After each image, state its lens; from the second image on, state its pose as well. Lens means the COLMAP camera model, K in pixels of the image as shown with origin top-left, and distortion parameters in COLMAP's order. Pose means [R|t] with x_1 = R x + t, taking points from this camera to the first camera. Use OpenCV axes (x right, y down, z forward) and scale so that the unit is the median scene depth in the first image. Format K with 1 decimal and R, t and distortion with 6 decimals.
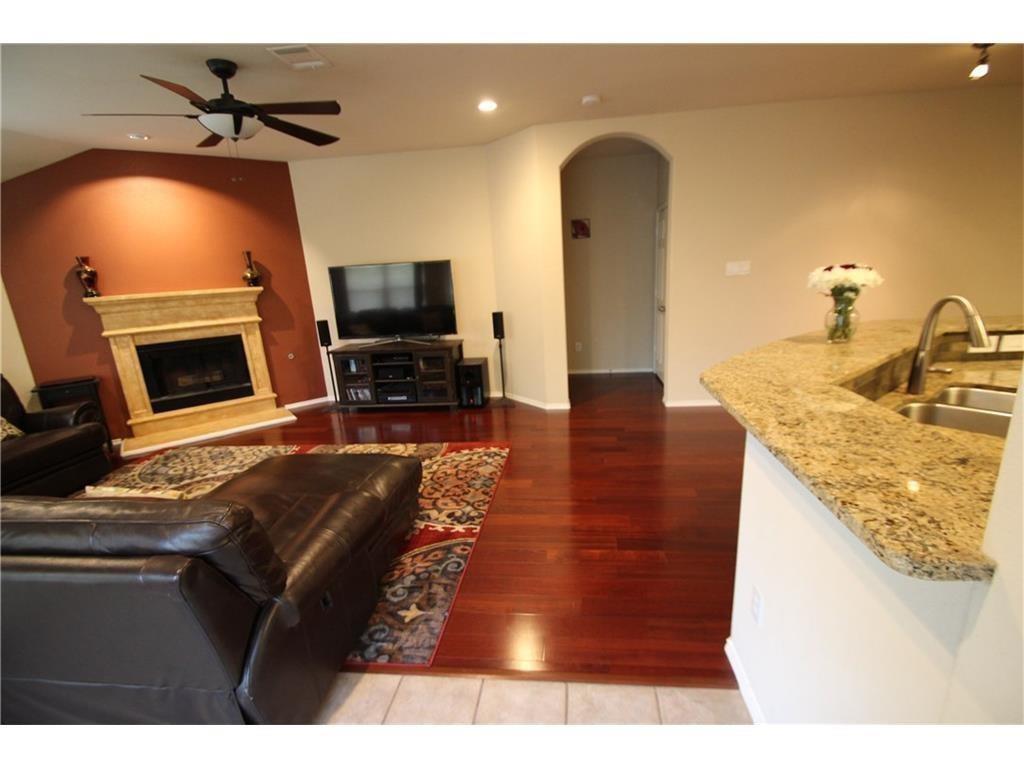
lens RADIAL K [[475.6, 0, 525.1], [0, 475.6, 395.5], [0, 0, 1]] dist [0.015066, -0.016987]
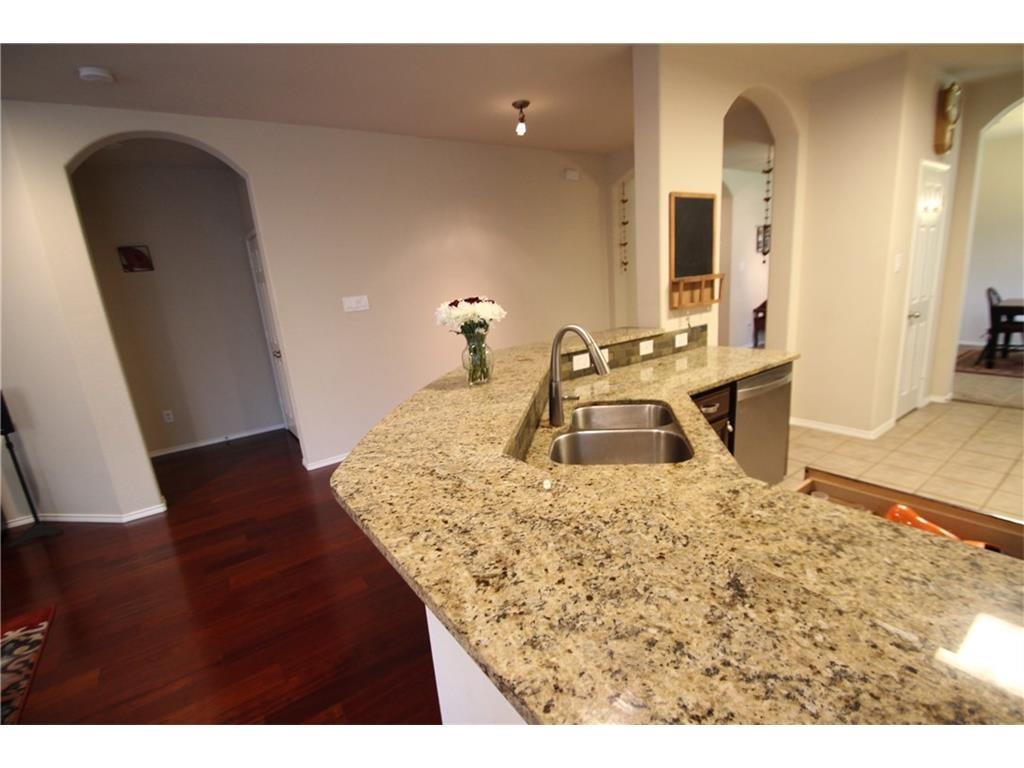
lens RADIAL K [[475.6, 0, 525.1], [0, 475.6, 395.5], [0, 0, 1]] dist [0.015066, -0.016987]
pose [[0.737594, -0.169824, 0.653541, 0.129985], [0.212928, 0.976974, 0.013556, -0.083226], [-0.640794, 0.129158, 0.756770, 0.271912]]
